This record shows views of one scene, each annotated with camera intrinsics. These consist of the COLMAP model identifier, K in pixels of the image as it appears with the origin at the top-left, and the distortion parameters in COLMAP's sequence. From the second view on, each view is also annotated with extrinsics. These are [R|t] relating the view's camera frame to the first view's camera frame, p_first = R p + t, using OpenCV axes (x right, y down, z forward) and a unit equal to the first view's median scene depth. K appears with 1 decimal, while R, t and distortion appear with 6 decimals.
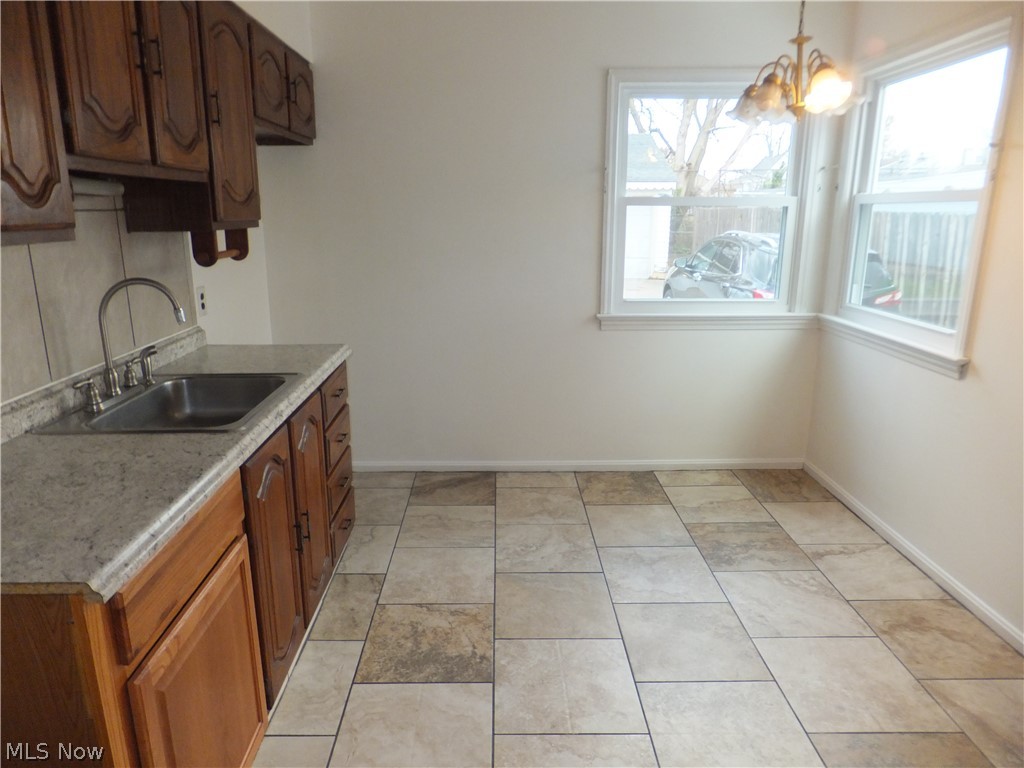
lens RADIAL K [[691.7, 0, 503.3], [0, 691.7, 376.7], [0, 0, 1]] dist [-0.005347, -0.003414]
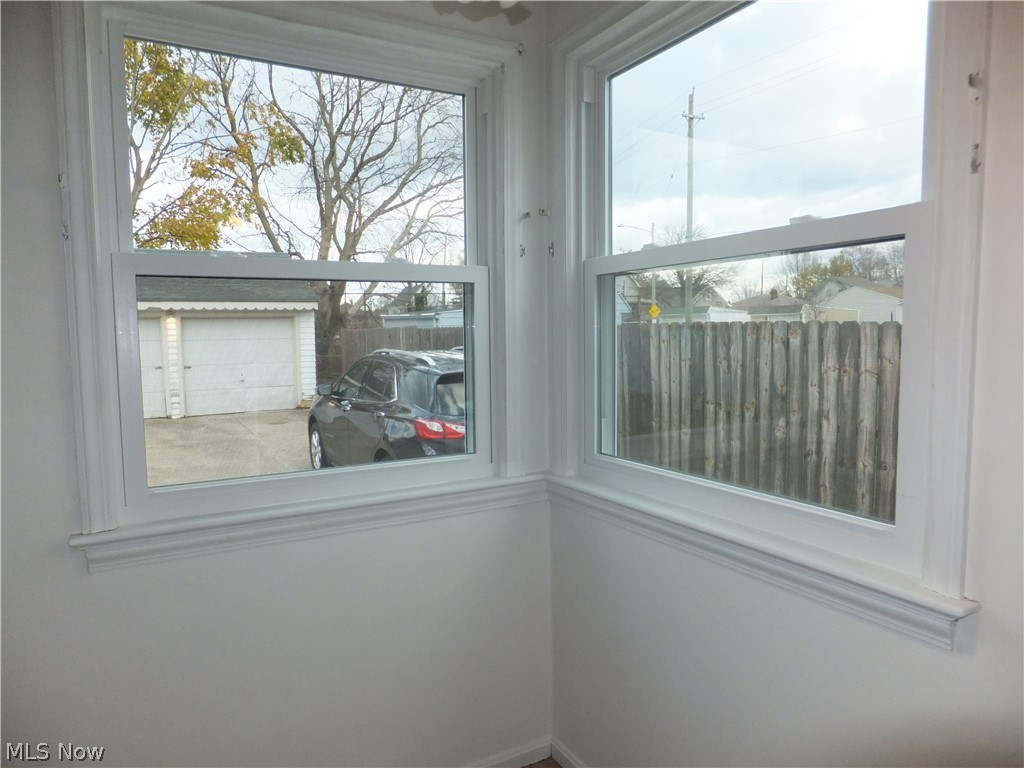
lens RADIAL K [[691.7, 0, 507.3], [0, 691.7, 383.4], [0, 0, 1]] dist [-0.005347, -0.003414]
pose [[0.881437, -0.045099, 0.470143, 0.073316], [0.123851, 0.982667, -0.137937, -0.037880], [-0.455773, 0.179811, 0.871745, 0.218240]]
